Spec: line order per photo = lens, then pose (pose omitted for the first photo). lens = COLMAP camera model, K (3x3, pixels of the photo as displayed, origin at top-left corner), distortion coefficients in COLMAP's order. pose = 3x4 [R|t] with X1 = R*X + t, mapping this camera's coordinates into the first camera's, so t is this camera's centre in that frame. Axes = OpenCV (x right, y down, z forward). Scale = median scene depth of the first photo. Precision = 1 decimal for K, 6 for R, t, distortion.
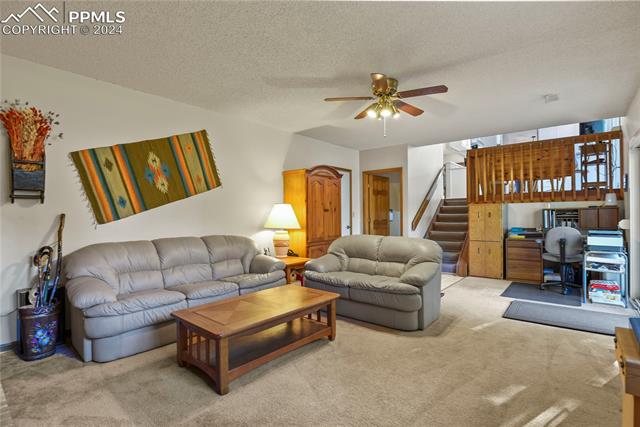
lens RADIAL K [[311.1, 0, 323.9], [0, 311.1, 211.0], [0, 0, 1]] dist [-0.017387, -0.002181]
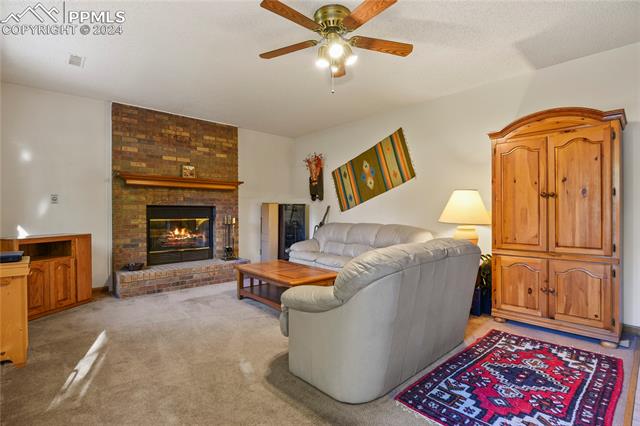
lens RADIAL K [[311.1, 0, 324.6], [0, 311.1, 211.8], [0, 0, 1]] dist [-0.017387, -0.002181]
pose [[-0.136487, 0.010446, -0.990587, 0.758348], [0.011793, 0.999891, 0.008919, 0.021277], [0.990572, -0.010465, -0.136596, 0.906870]]
